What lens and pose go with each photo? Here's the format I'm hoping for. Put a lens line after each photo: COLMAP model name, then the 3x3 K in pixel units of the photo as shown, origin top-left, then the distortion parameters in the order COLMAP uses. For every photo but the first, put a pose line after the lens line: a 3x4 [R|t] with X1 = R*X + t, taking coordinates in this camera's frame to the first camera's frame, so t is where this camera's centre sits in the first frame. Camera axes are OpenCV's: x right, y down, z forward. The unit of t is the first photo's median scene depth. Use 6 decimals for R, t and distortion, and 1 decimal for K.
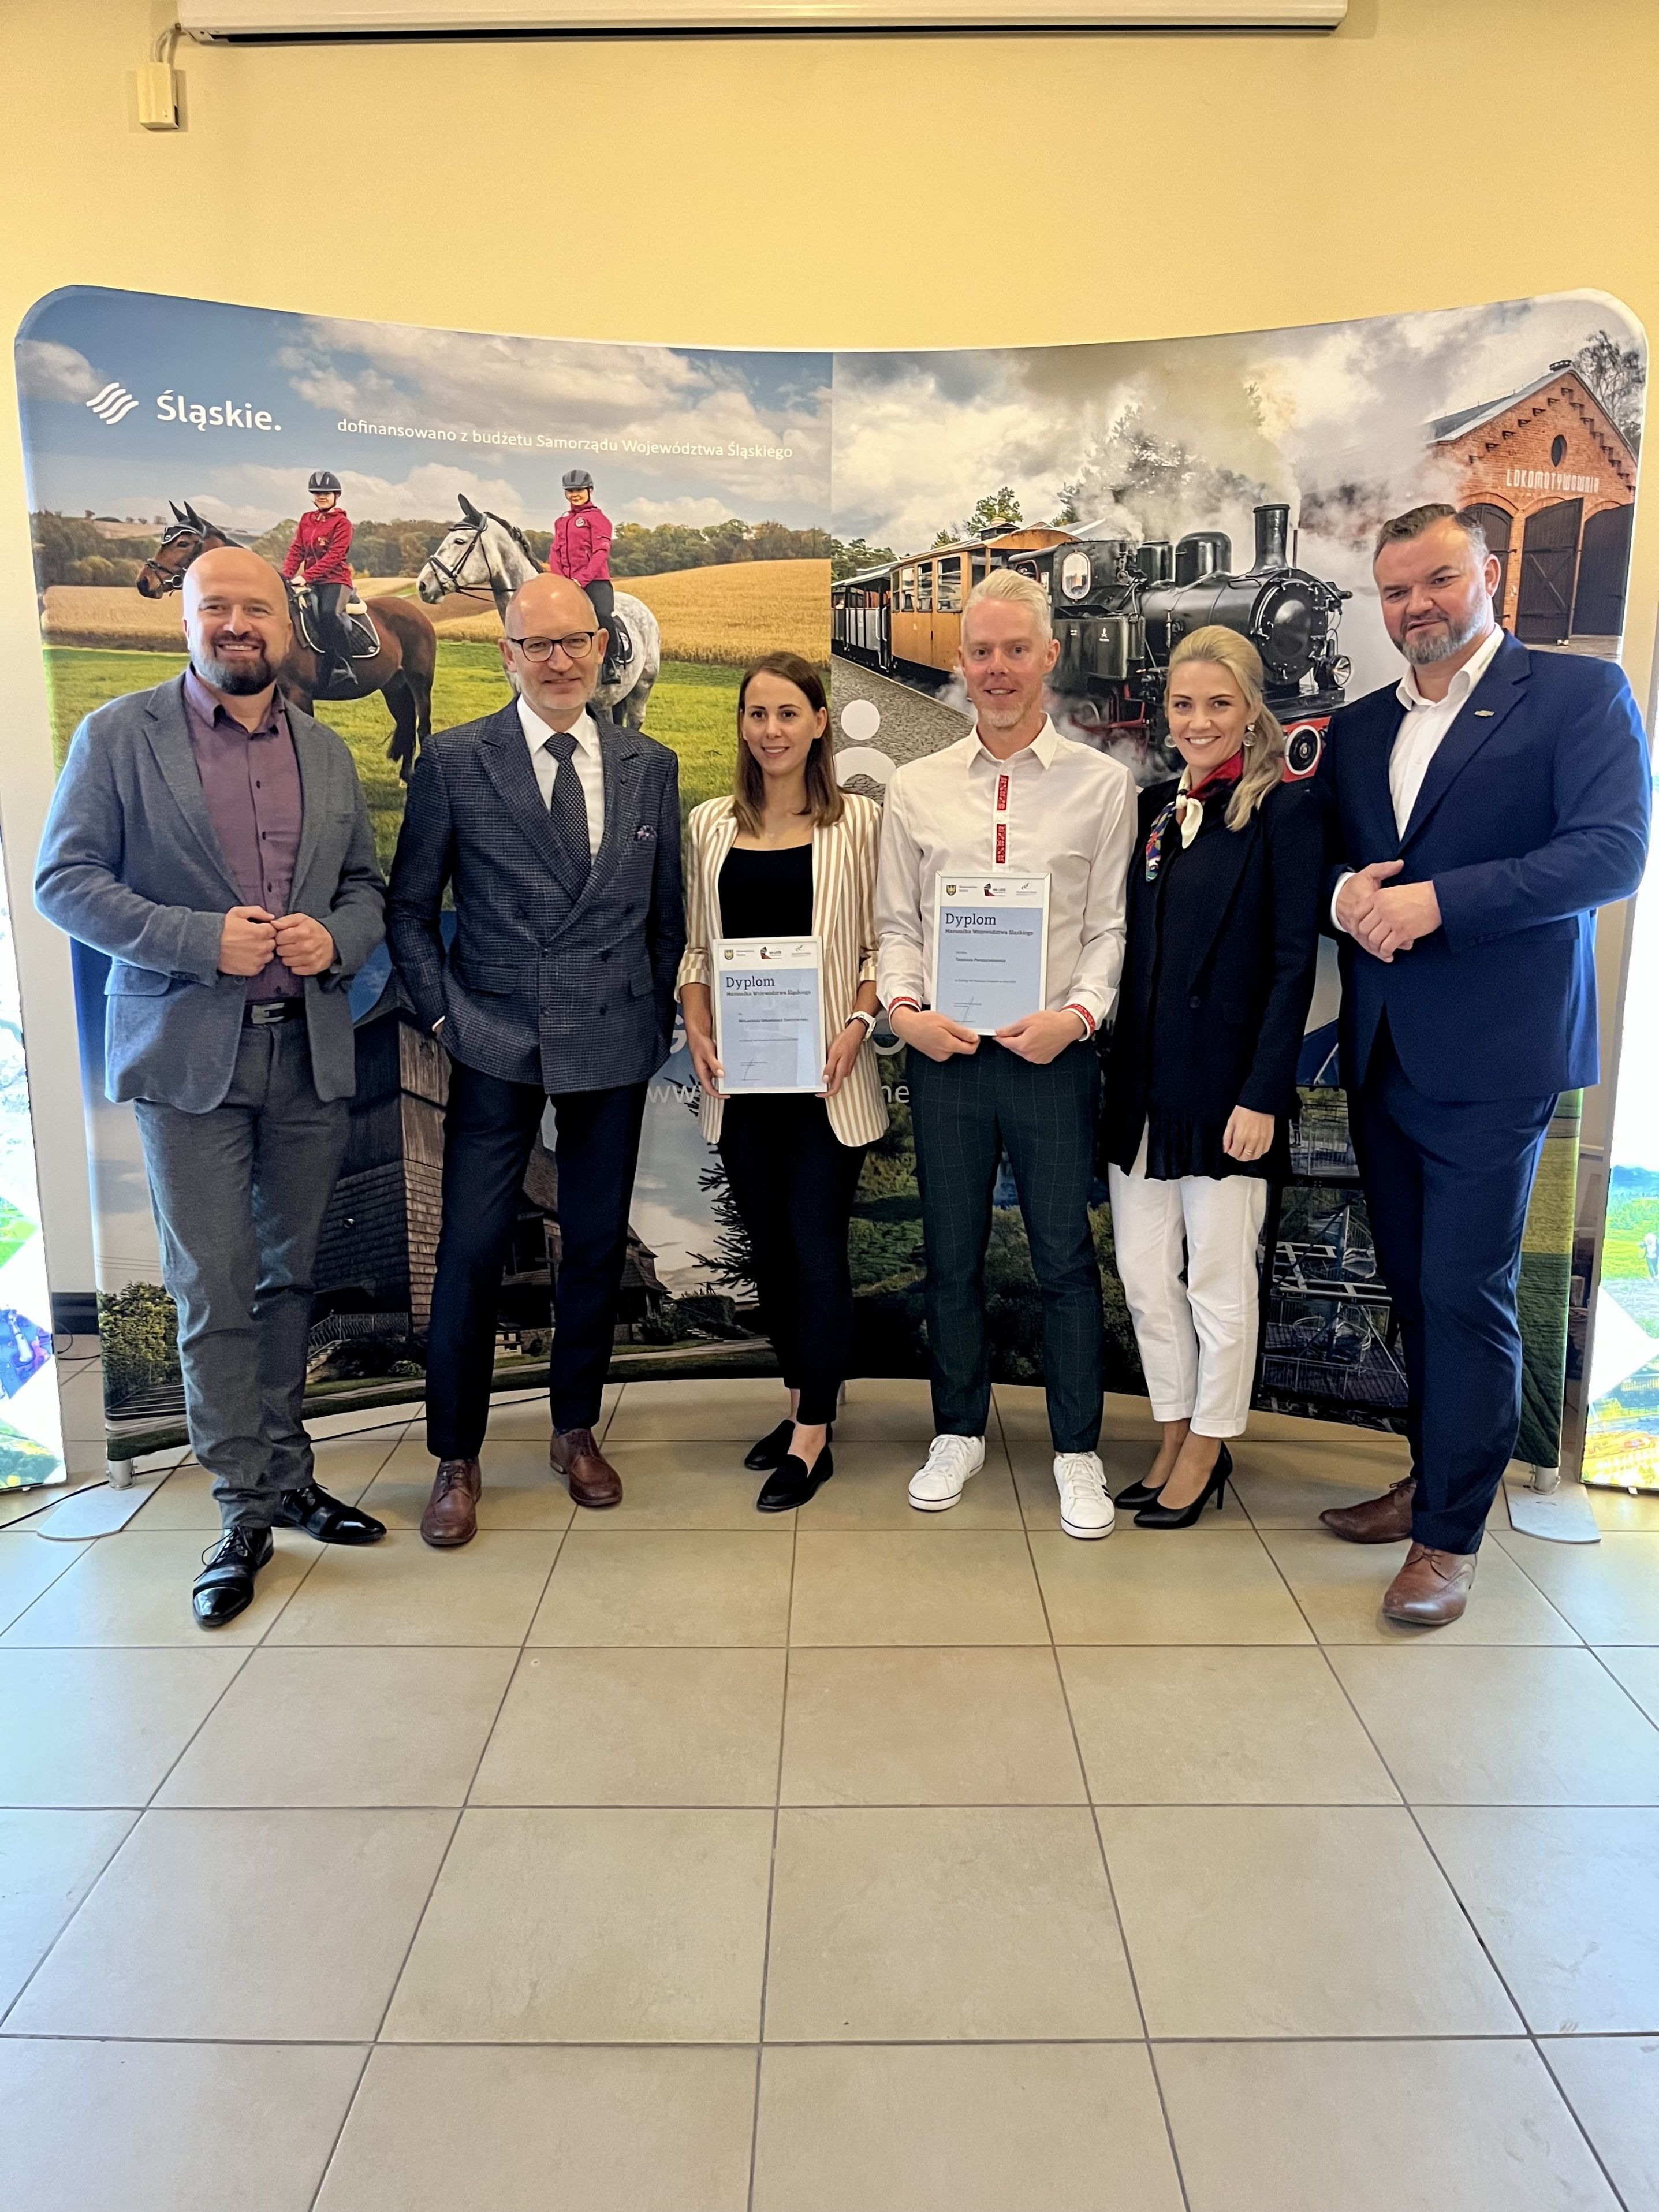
lens RADIAL K [[1653.7, 0, 838.3], [0, 1653.7, 1108.8], [0, 0, 1]] dist [0.032120, -0.055552]
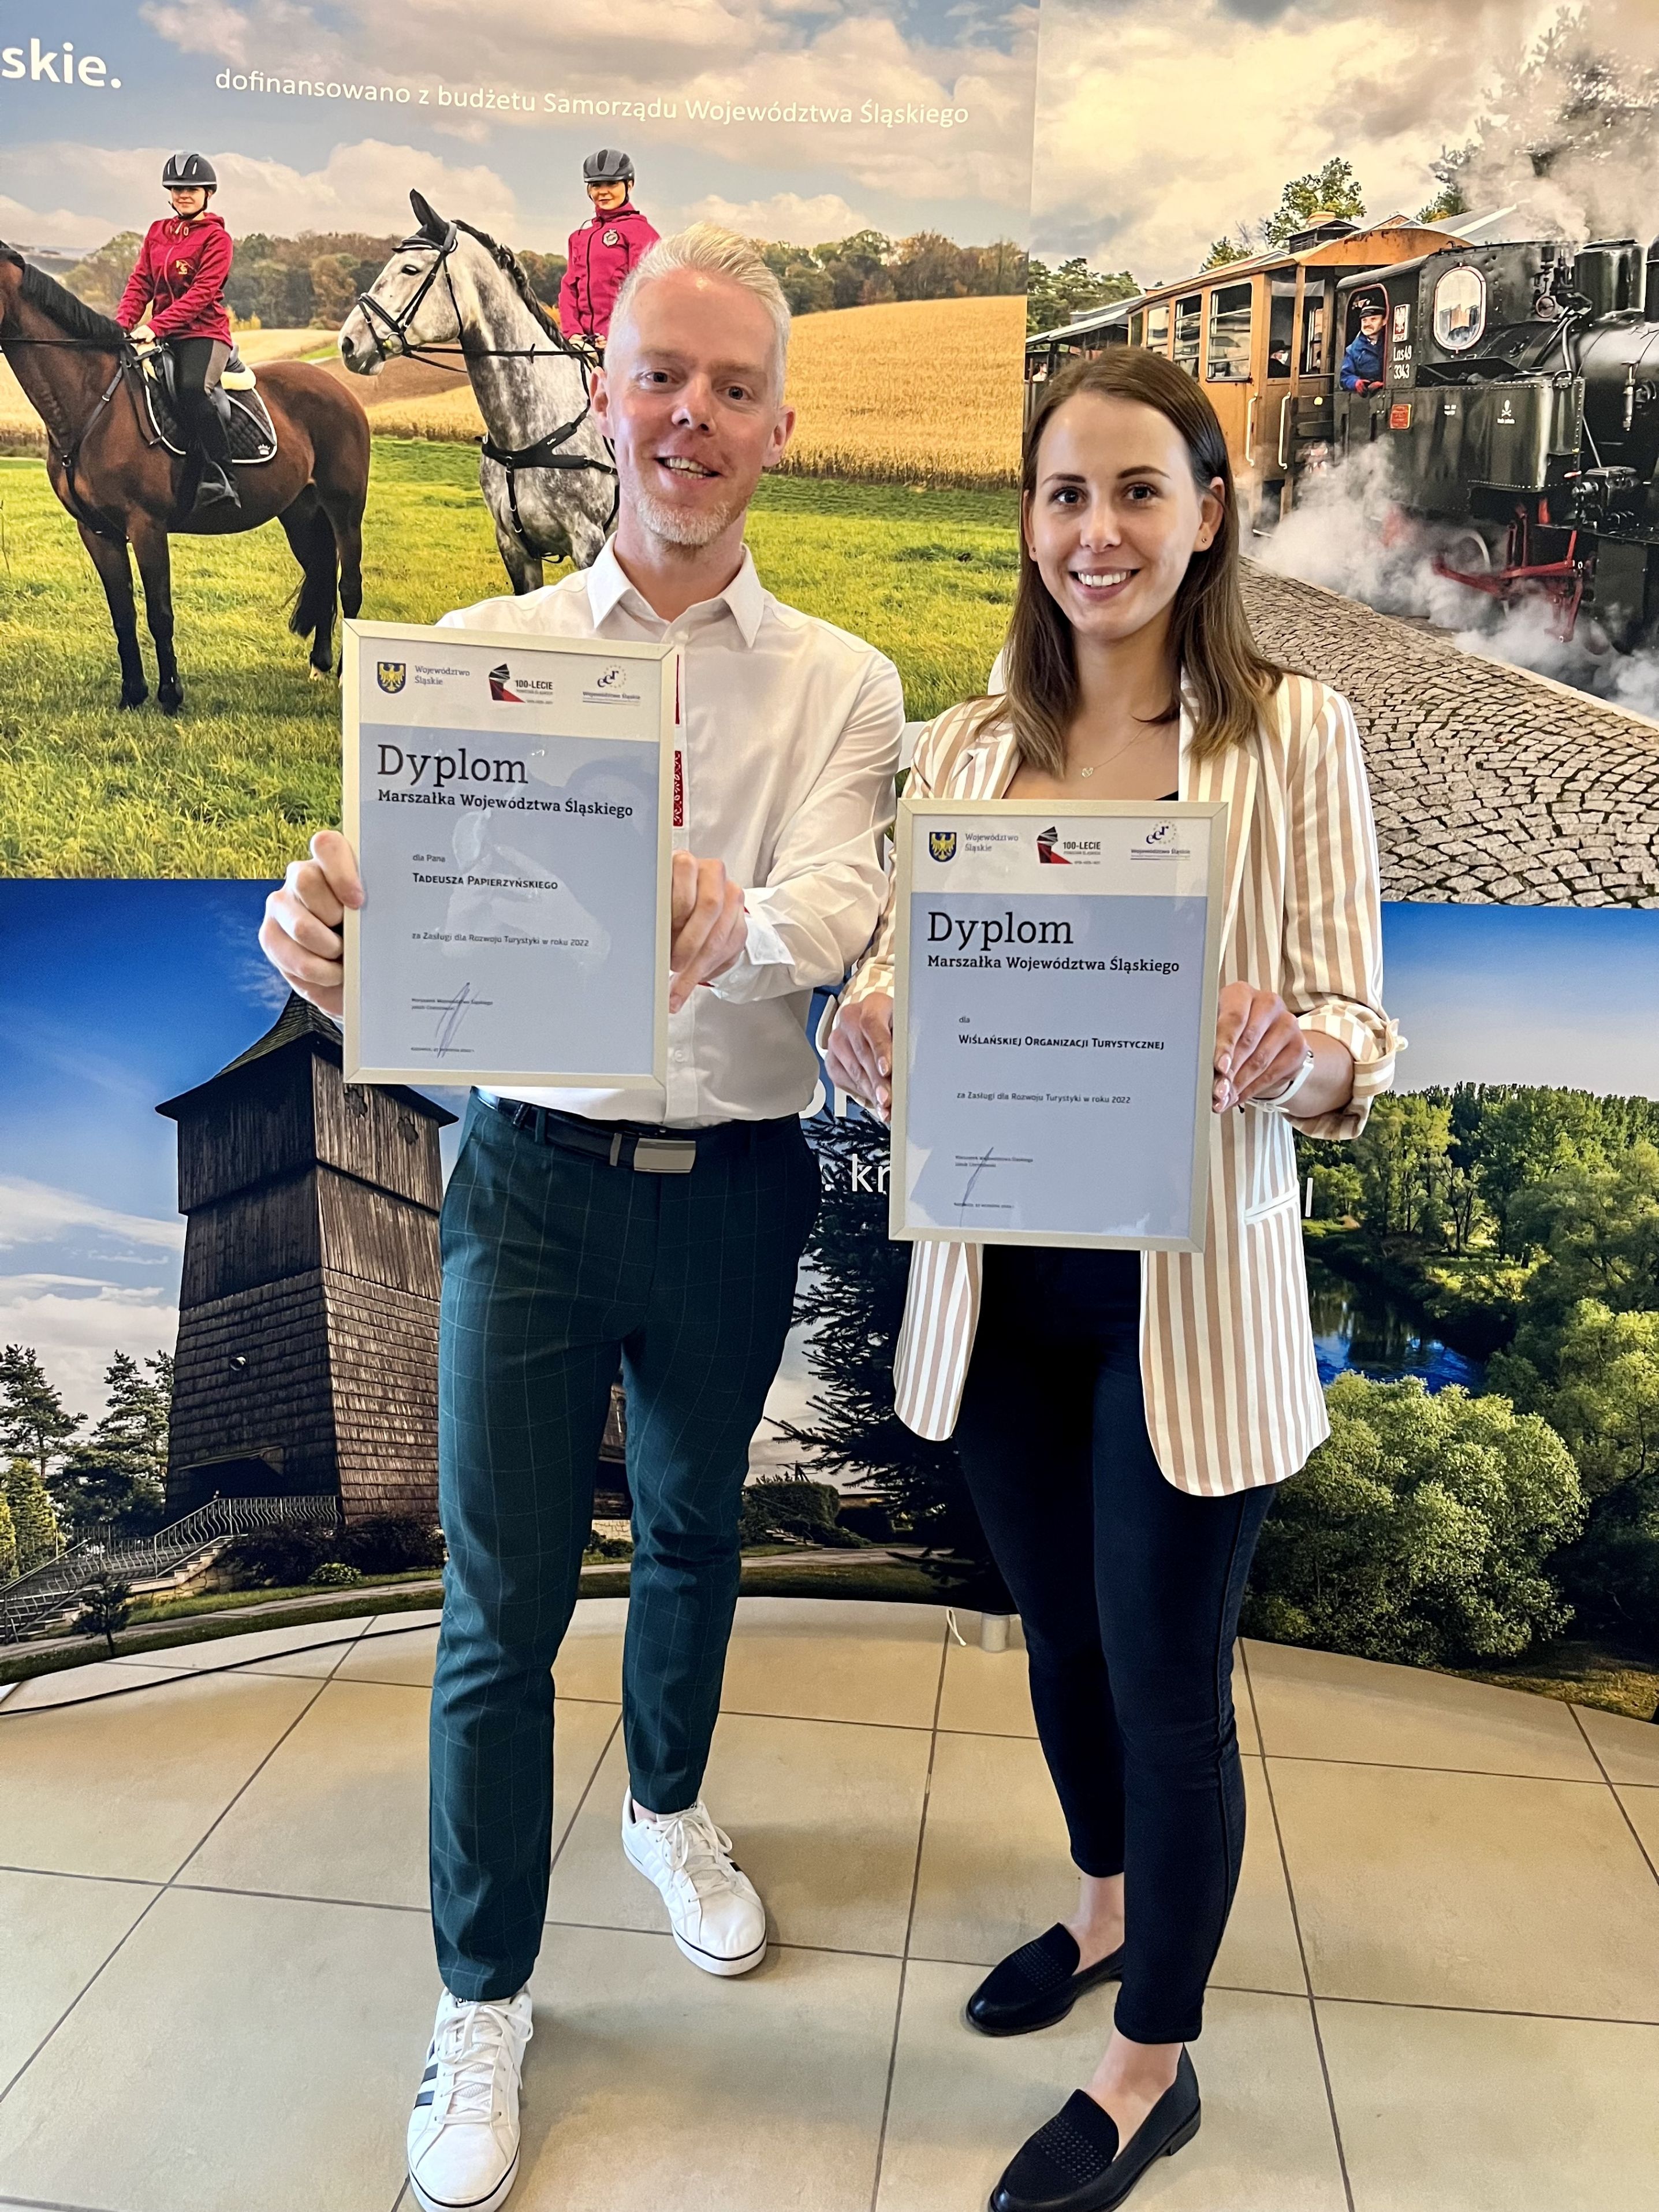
lens RADIAL K [[1653.7, 0, 816.4], [0, 1653.7, 1114.0], [0, 0, 1]] dist [0.032120, -0.055552]
pose [[0.991252, 0.034084, -0.127509, 0.006480], [-0.030062, 0.998992, 0.033332, -0.056726], [0.128517, -0.029208, 0.991277, 0.395668]]
